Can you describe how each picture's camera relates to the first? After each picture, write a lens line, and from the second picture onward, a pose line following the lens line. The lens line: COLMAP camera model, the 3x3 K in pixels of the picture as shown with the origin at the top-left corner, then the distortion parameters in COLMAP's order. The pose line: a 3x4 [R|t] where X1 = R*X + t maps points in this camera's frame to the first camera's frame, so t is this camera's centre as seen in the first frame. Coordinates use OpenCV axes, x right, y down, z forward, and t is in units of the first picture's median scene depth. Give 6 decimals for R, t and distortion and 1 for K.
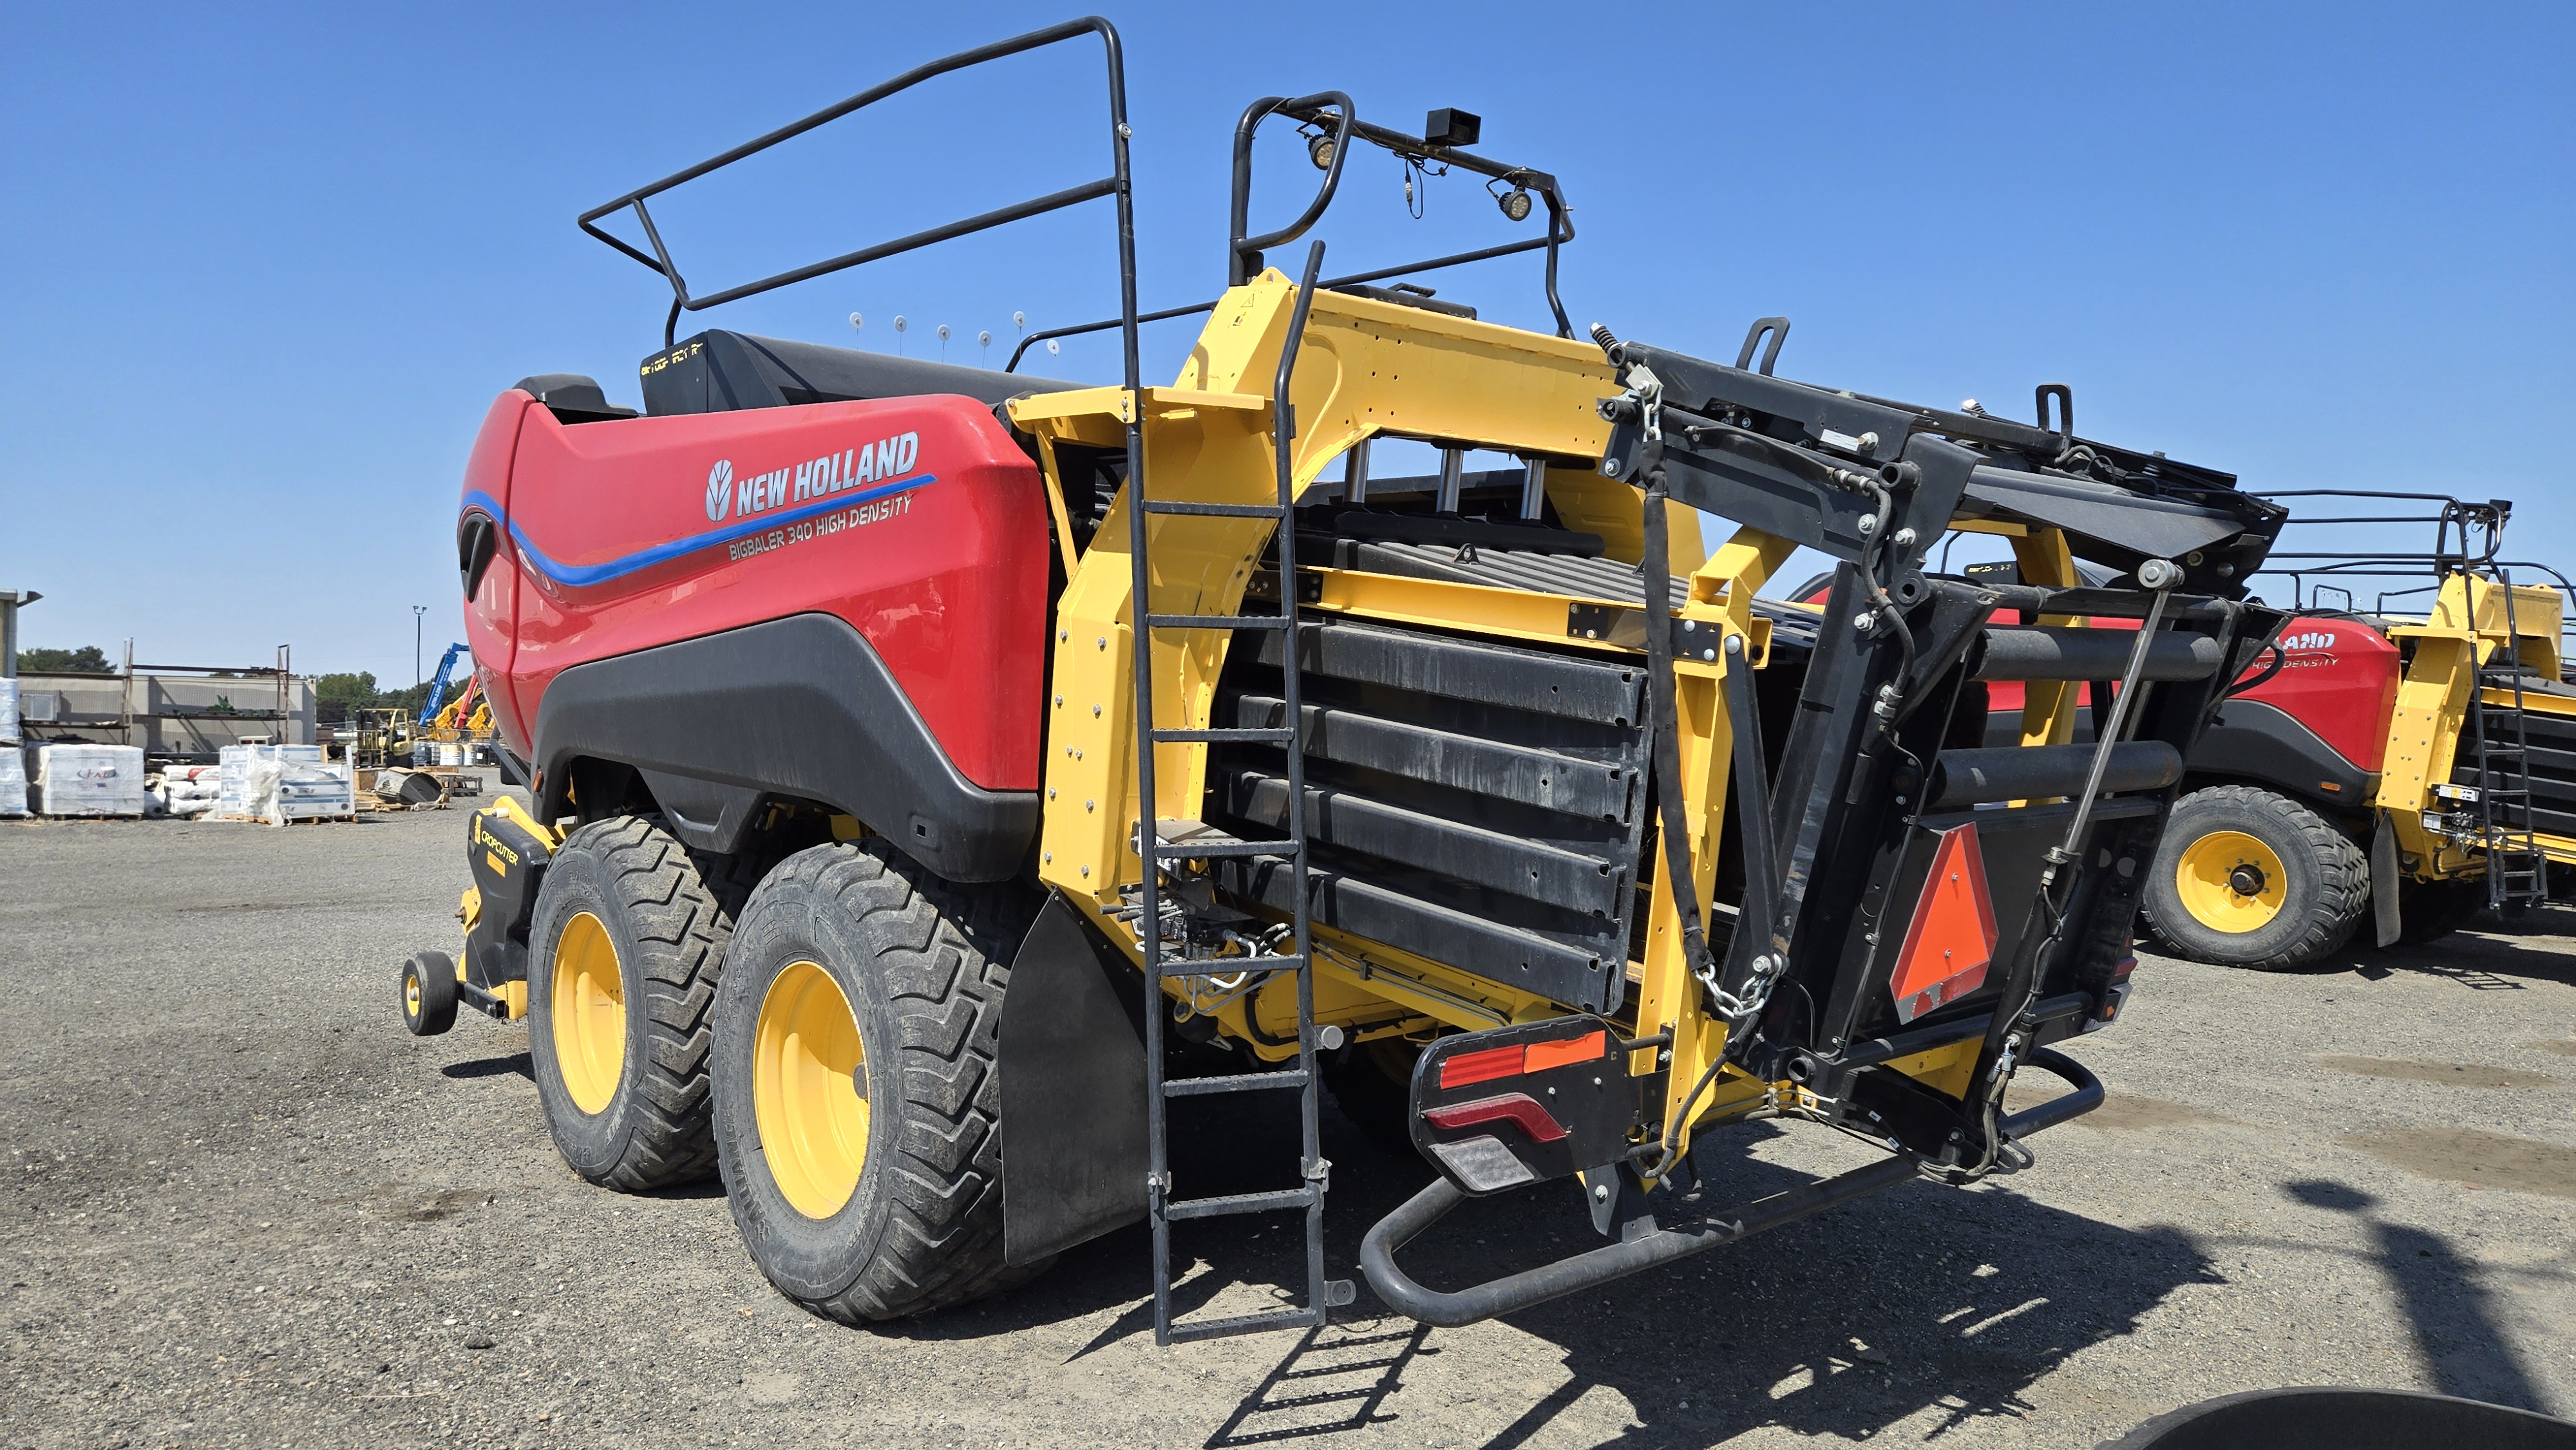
lens RADIAL K [[1707.5, 0, 1288.0], [0, 1707.5, 725.0], [0, 0, 1]] dist [-0.005939, -0.004657]
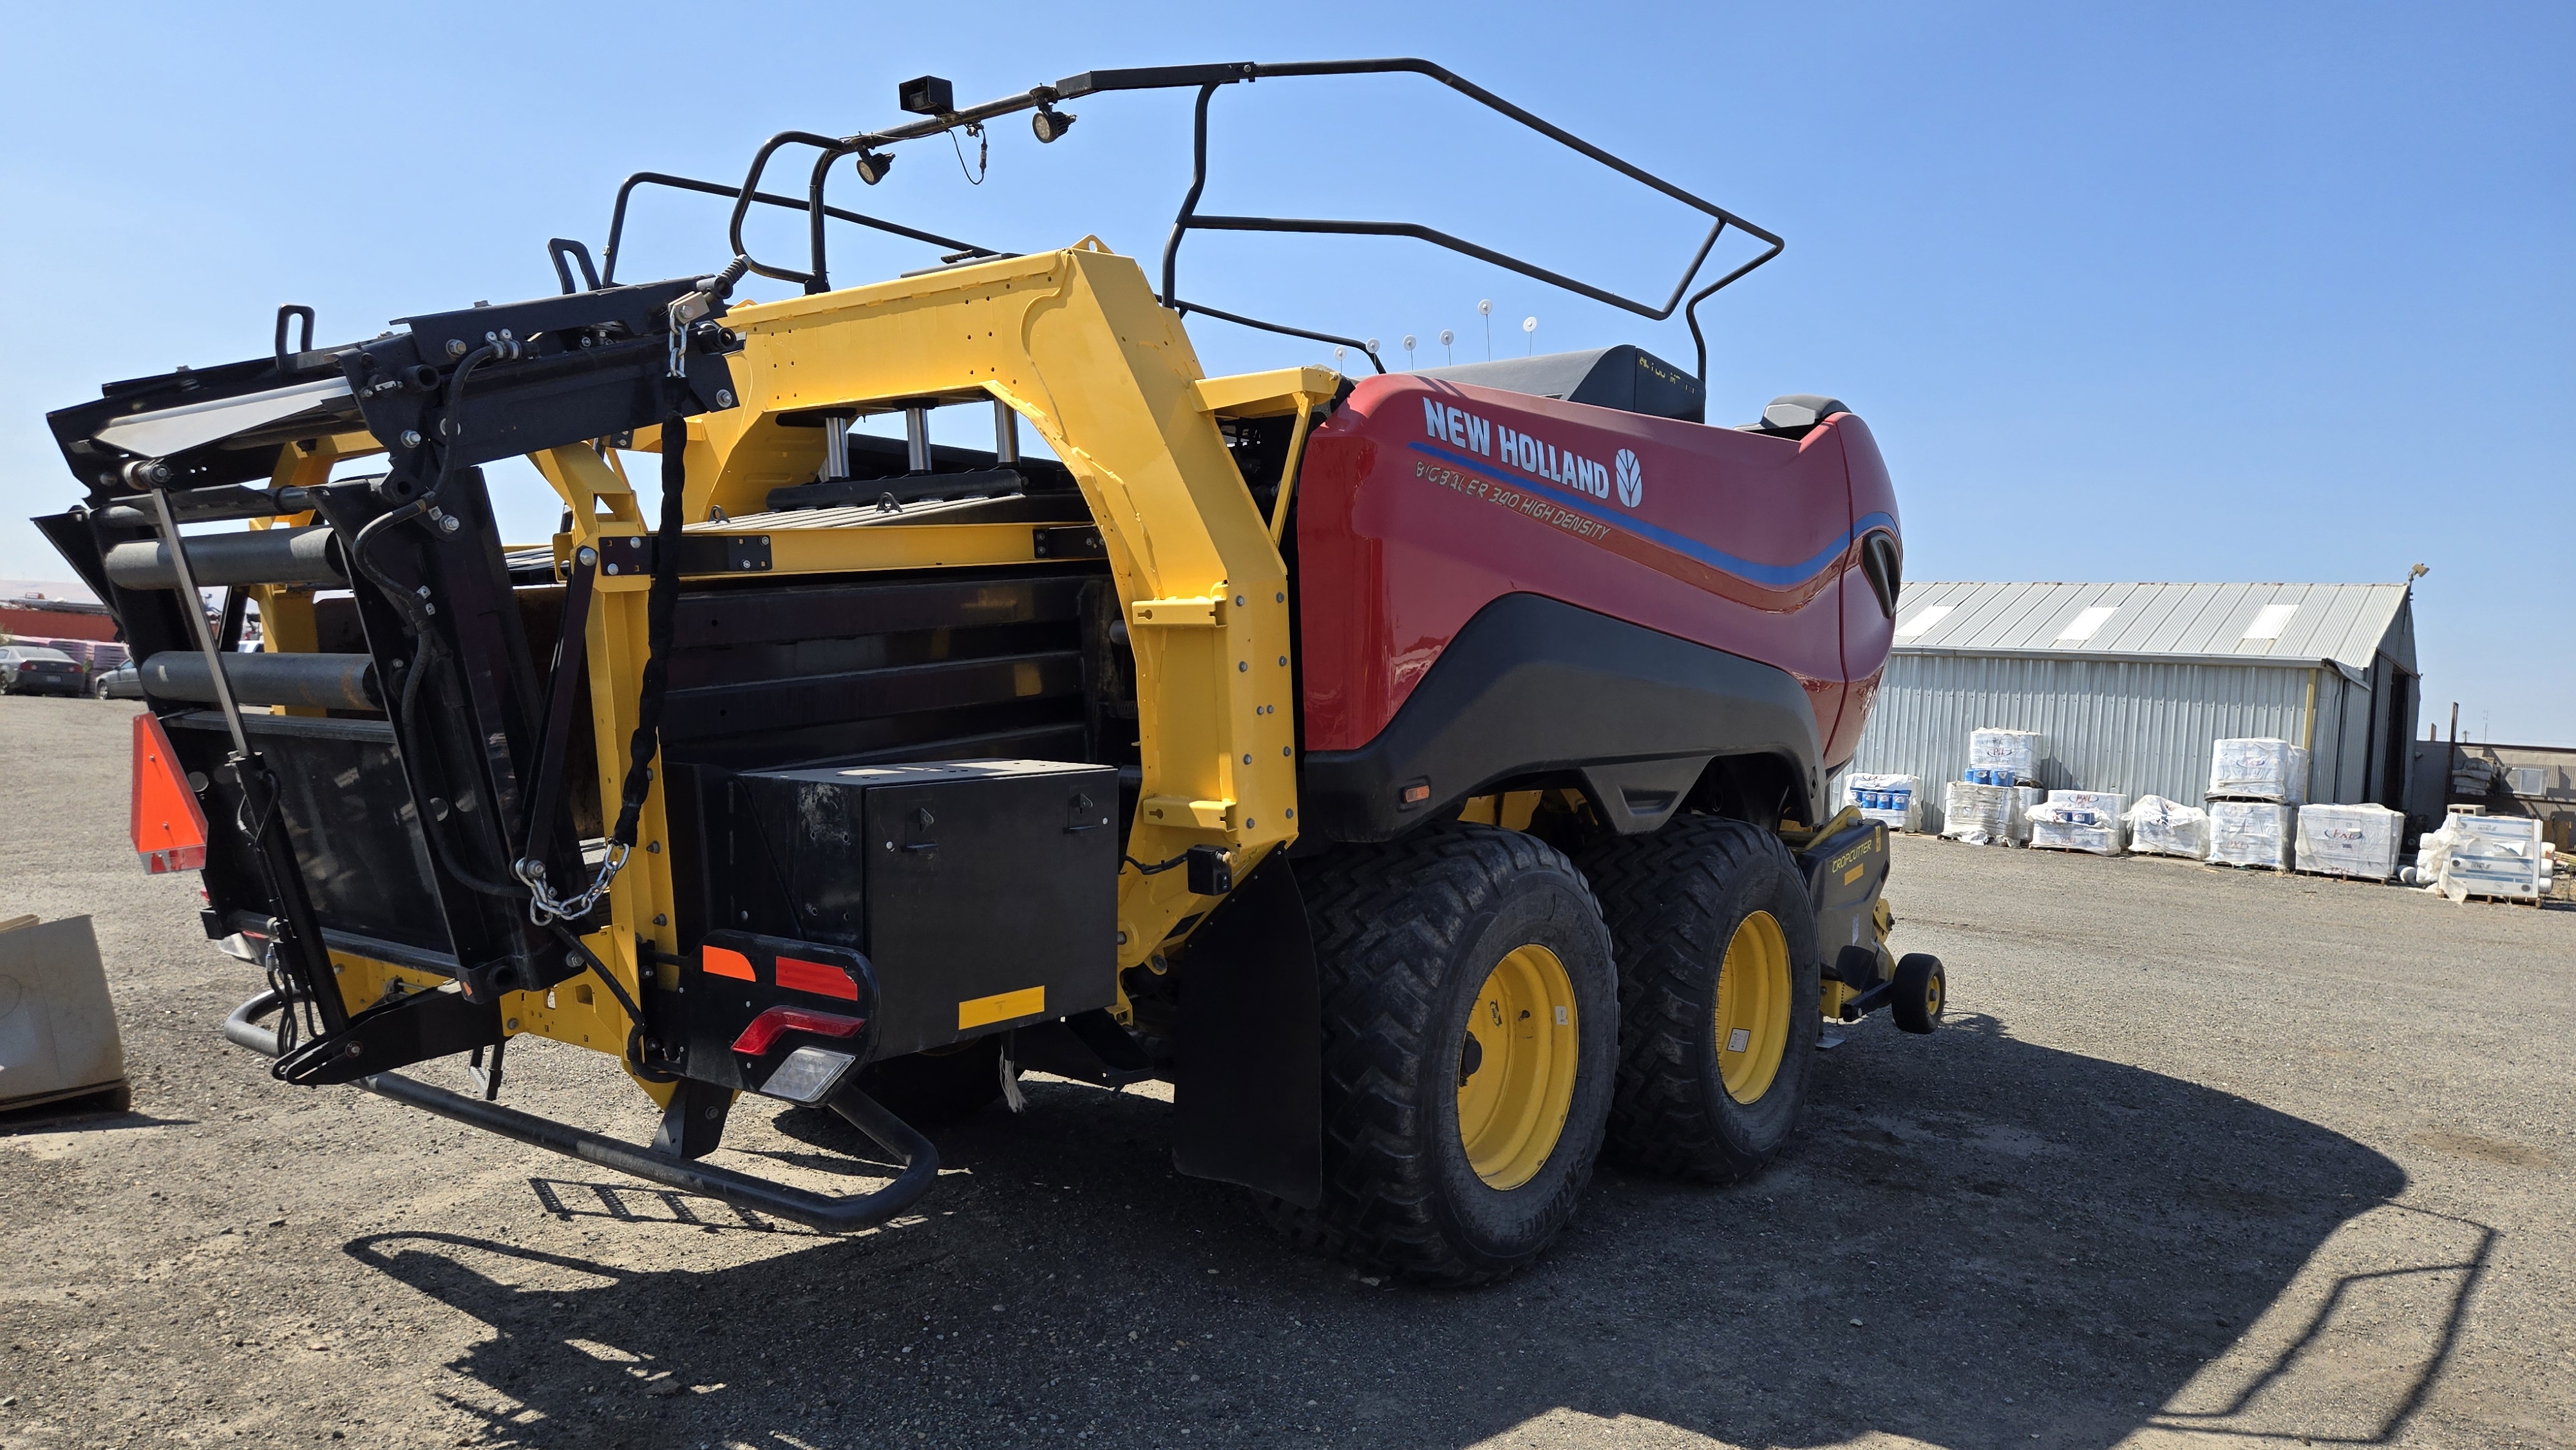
lens RADIAL K [[1749.6, 0, 1288.0], [0, 1749.6, 725.0], [0, 0, 1]] dist [0.002790, 0.000789]
pose [[0.215431, 0.009769, -0.976470, 0.199134], [-0.057566, 0.998338, -0.002713, 0.002769], [0.974821, 0.056796, 0.215636, 0.171108]]
